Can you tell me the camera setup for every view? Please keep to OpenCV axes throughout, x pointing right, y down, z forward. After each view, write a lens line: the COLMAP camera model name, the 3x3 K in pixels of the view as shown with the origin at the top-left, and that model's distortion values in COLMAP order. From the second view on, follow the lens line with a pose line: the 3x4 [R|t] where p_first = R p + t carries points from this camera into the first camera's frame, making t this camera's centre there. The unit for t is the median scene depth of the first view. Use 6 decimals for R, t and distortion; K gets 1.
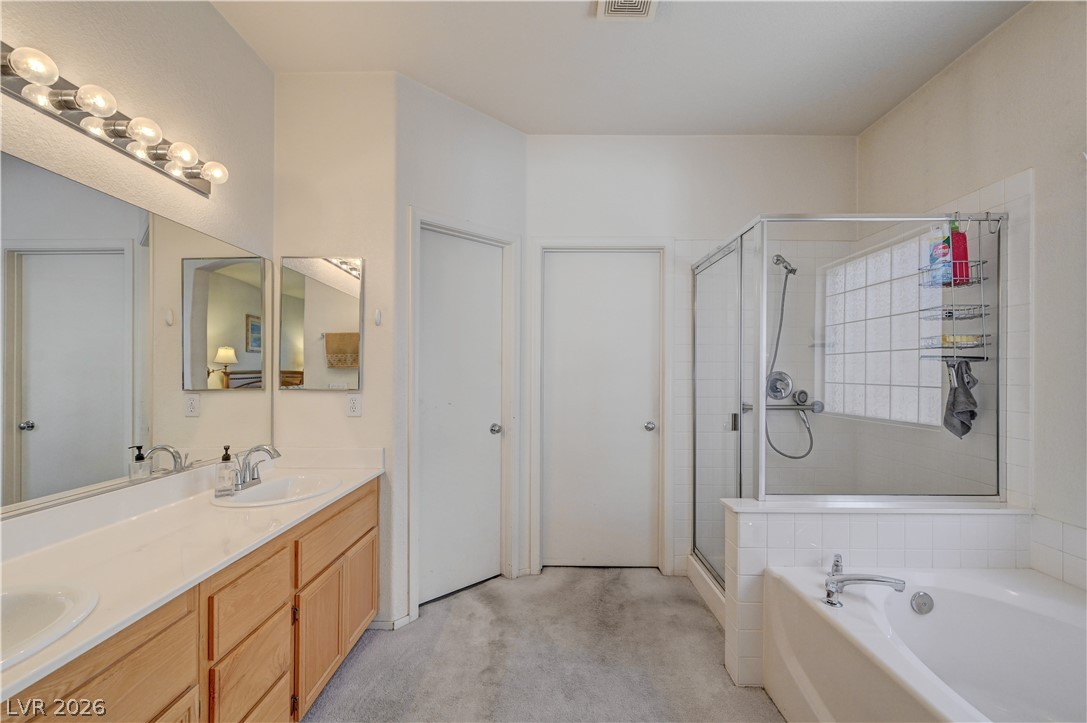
lens RADIAL K [[484.7, 0, 543.9], [0, 484.7, 364.4], [0, 0, 1]] dist [0.002464, 0.000245]
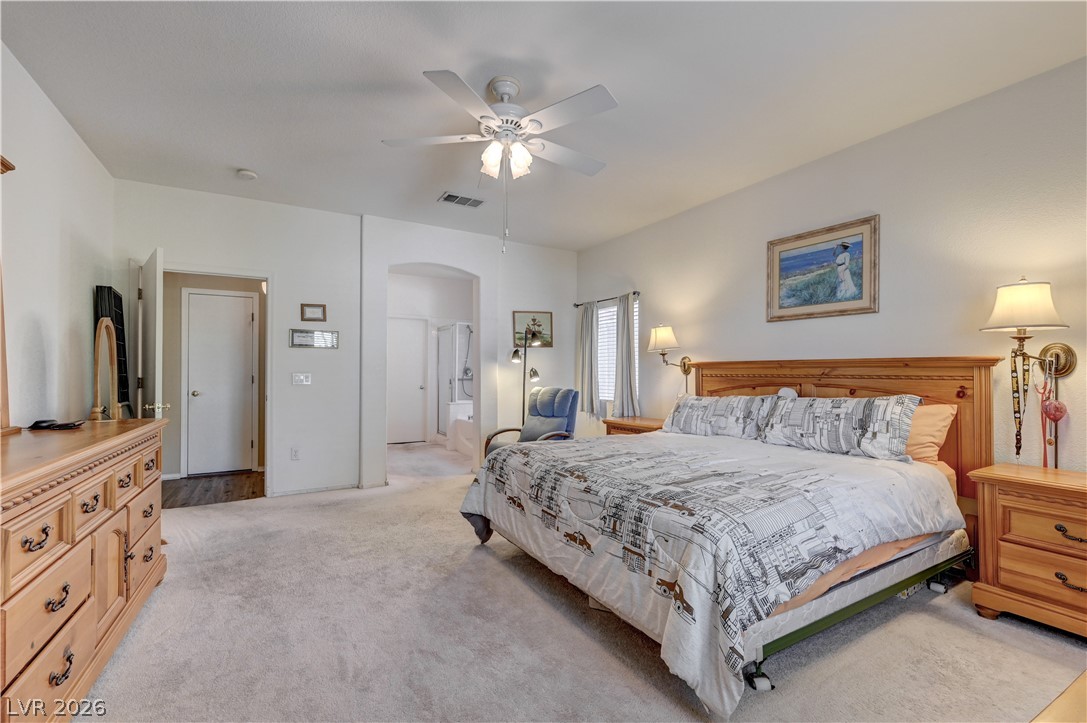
lens RADIAL K [[436.3, 0, 545.4], [0, 436.3, 367.6], [0, 0, 1]] dist [0.000364, 0.000054]
pose [[0.858080, 0.003118, 0.513506, -0.547282], [-0.006605, 0.999966, 0.004966, 0.007902], [-0.513473, -0.007653, 0.858072, -1.785348]]
